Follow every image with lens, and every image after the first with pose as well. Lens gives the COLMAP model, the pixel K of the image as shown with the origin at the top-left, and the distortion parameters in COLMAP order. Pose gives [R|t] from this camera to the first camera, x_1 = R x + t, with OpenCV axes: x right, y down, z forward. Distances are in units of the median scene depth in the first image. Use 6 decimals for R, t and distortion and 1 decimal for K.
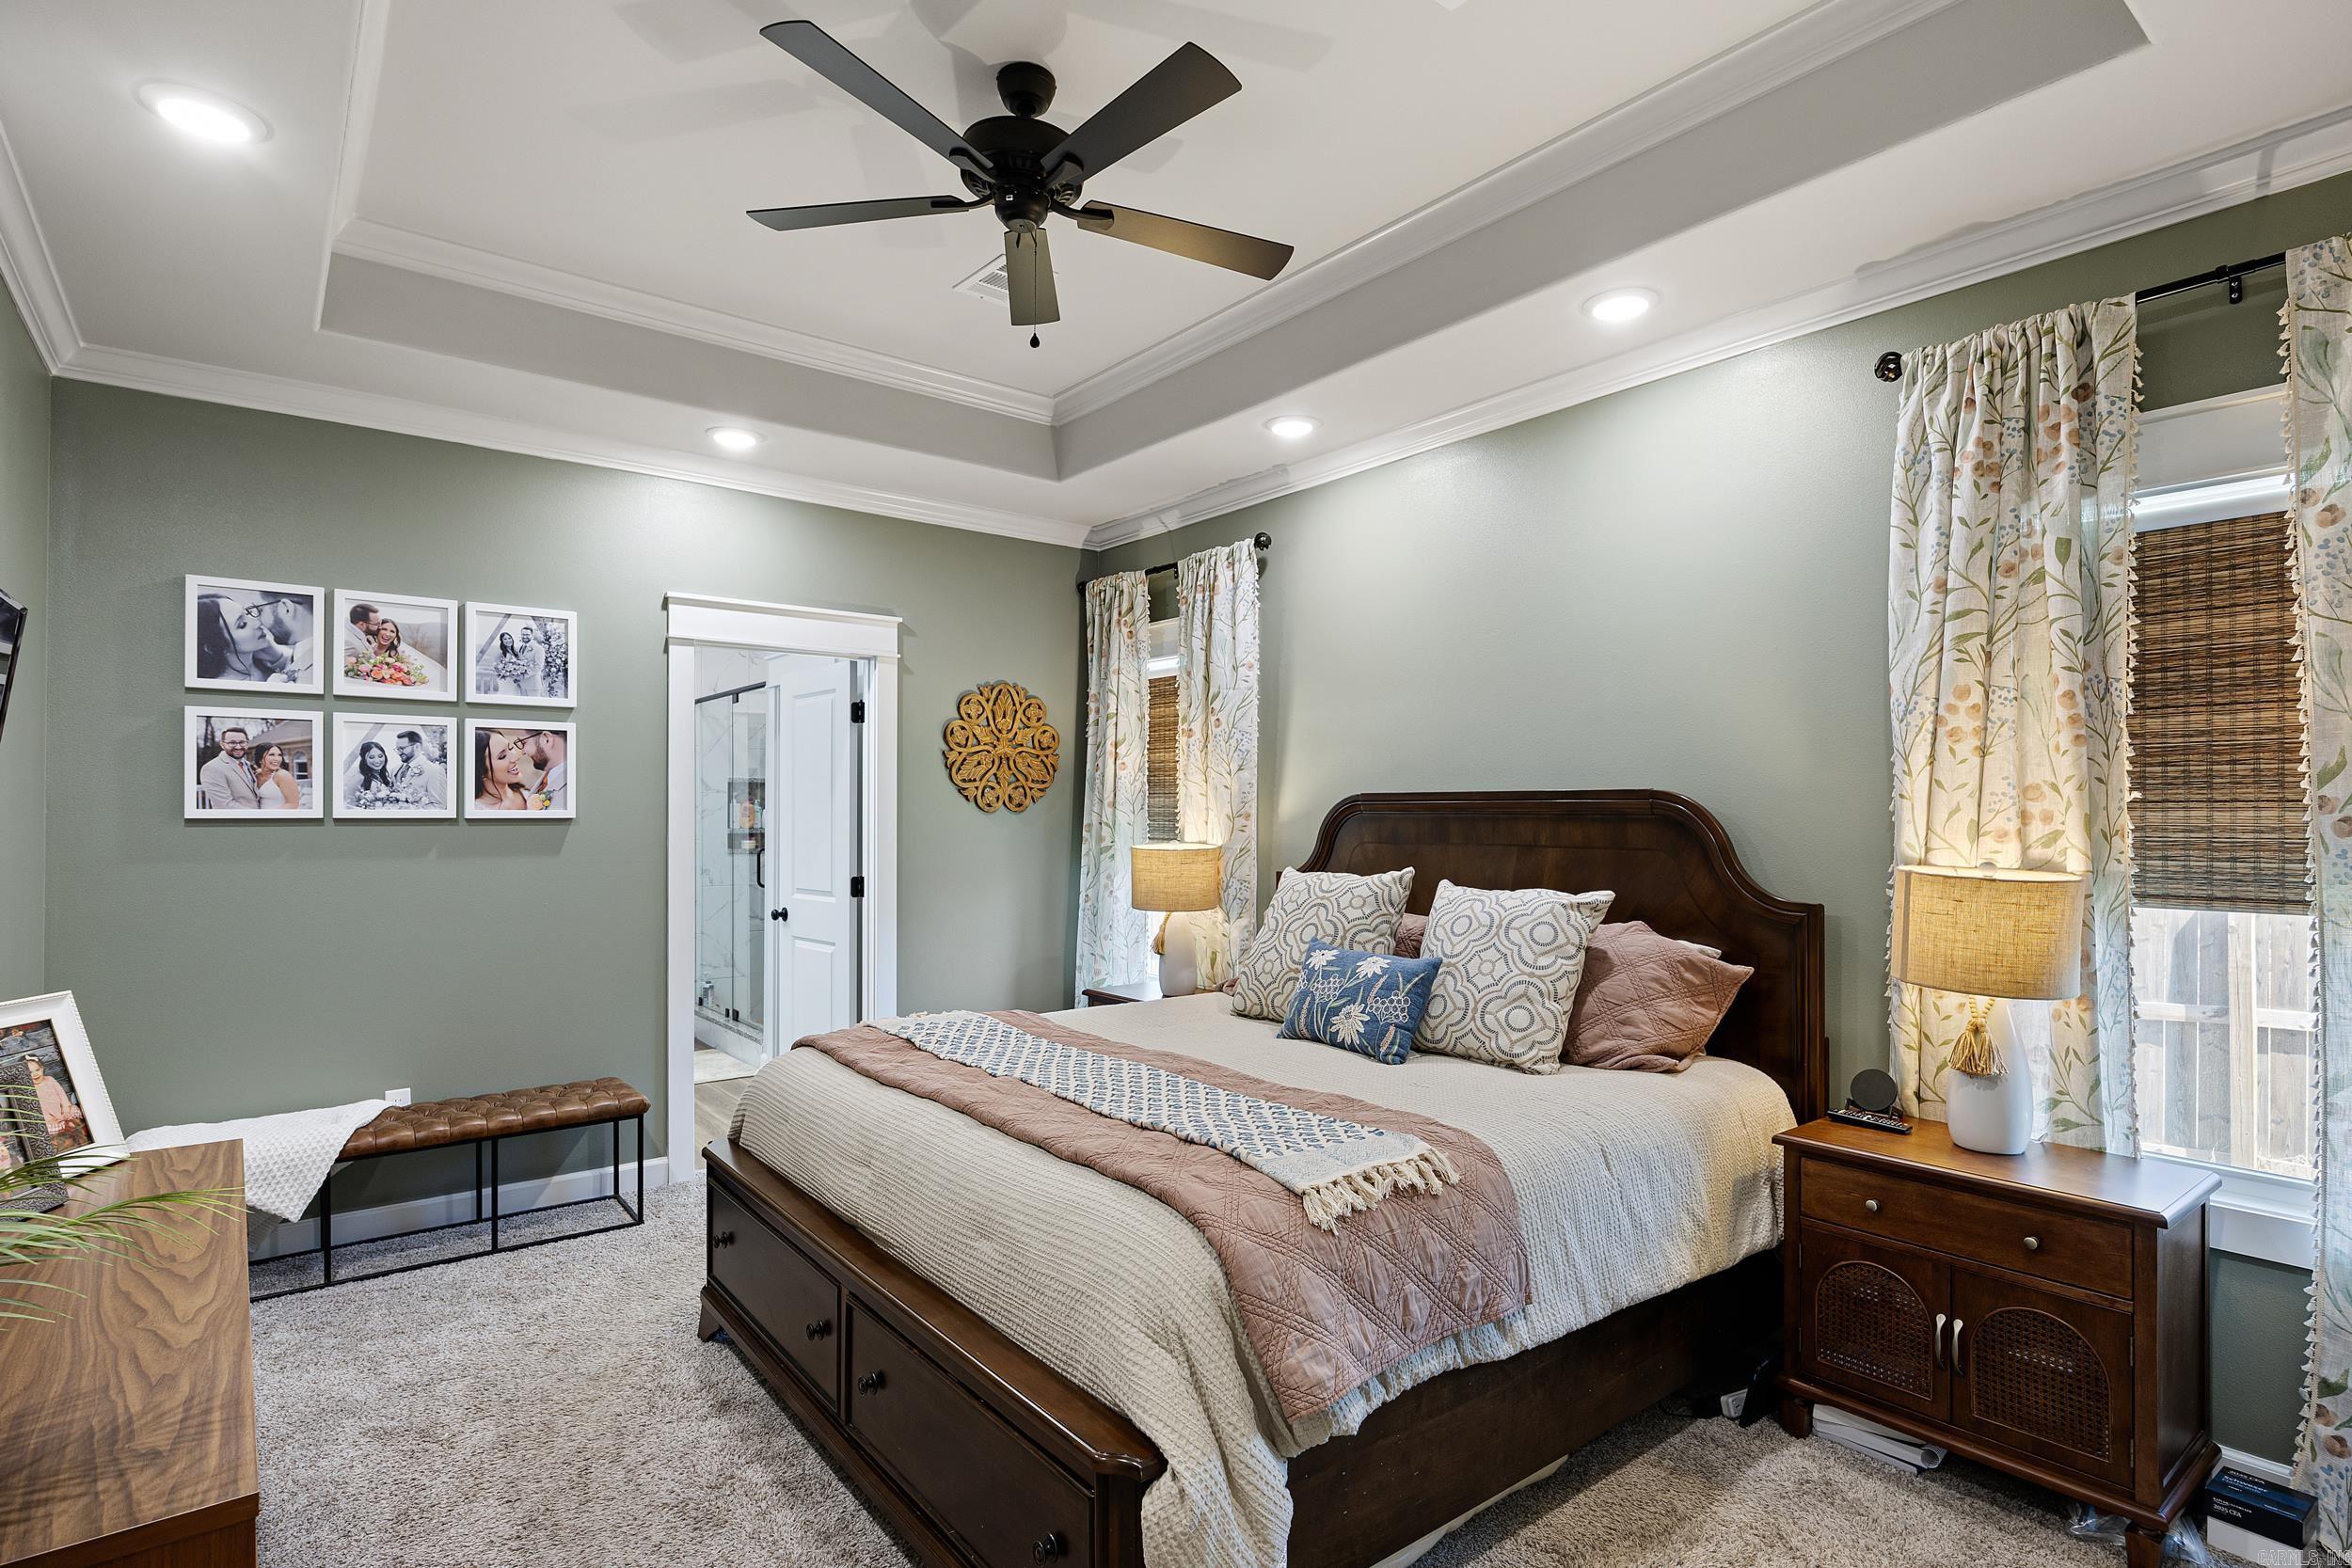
lens RADIAL K [[1158.9, 0, 1179.9], [0, 1158.9, 791.8], [0, 0, 1]] dist [-0.020484, -0.000492]
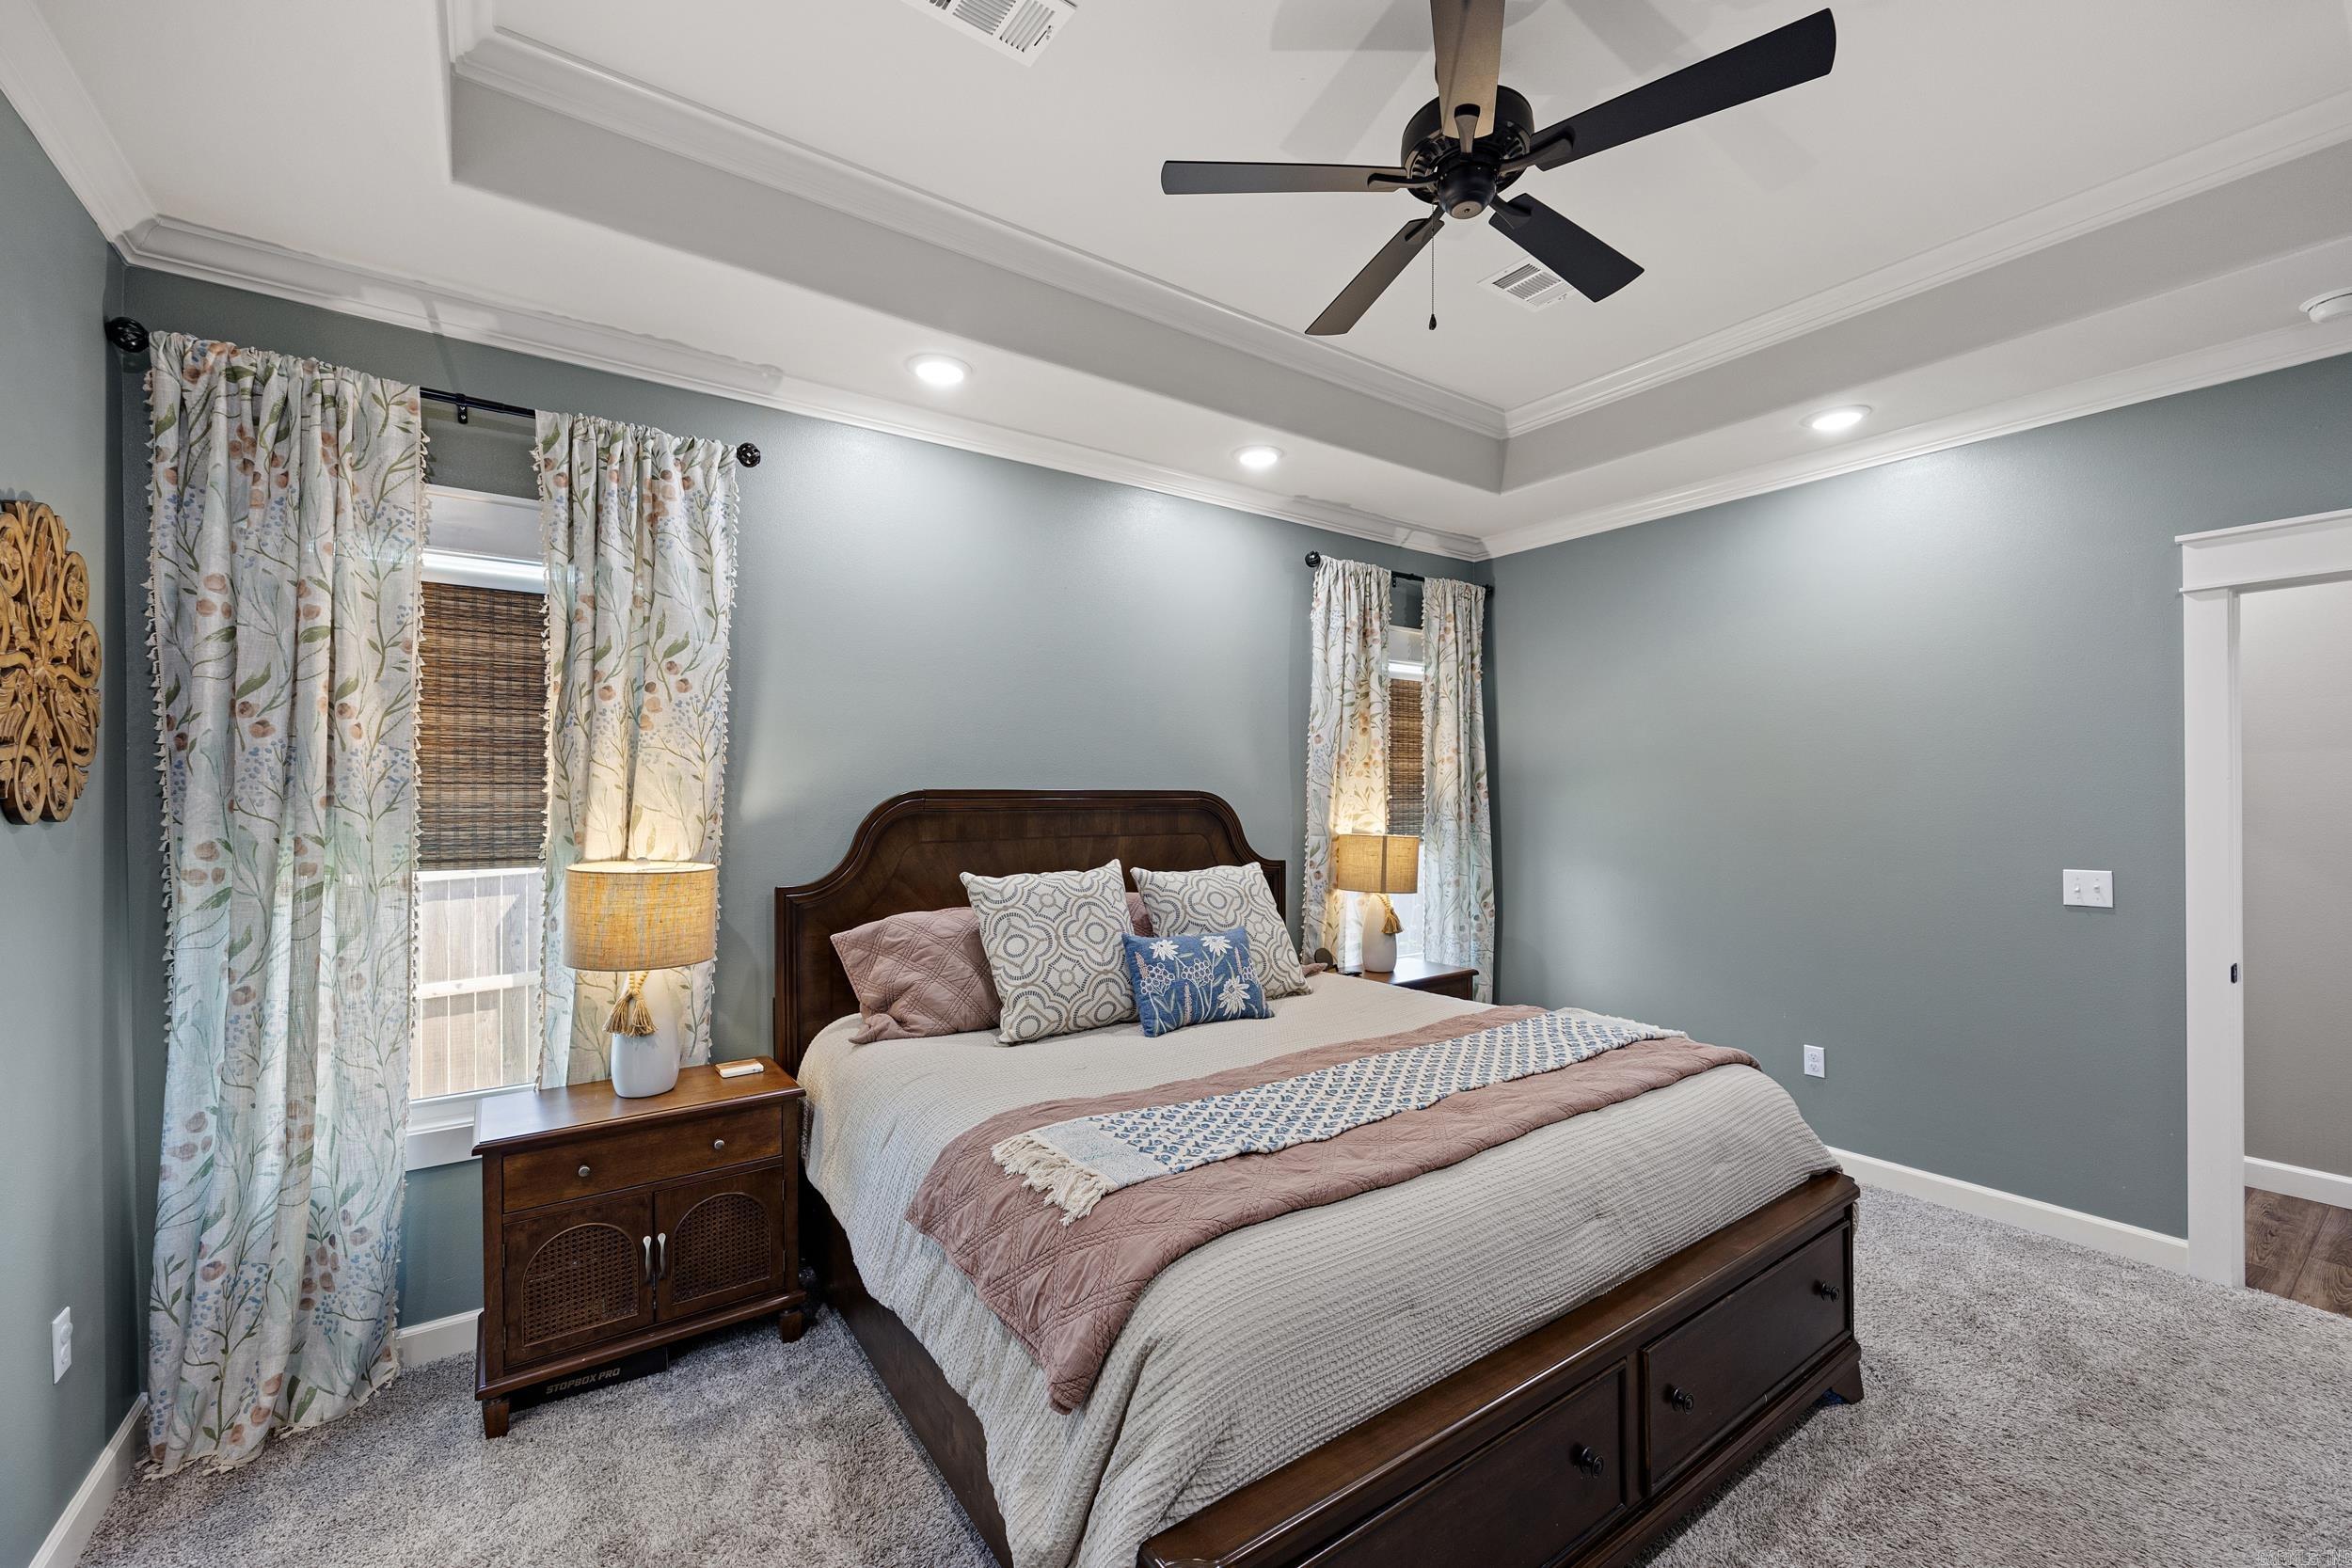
lens RADIAL K [[938.2, 0, 1184.8], [0, 938.2, 787.6], [0, 0, 1]] dist [-0.004263, -0.000027]
pose [[0.051731, 0.016774, 0.998520, -0.684661], [-0.008468, 0.999830, -0.016358, 0.011984], [-0.998625, -0.007609, 0.051864, 0.889923]]
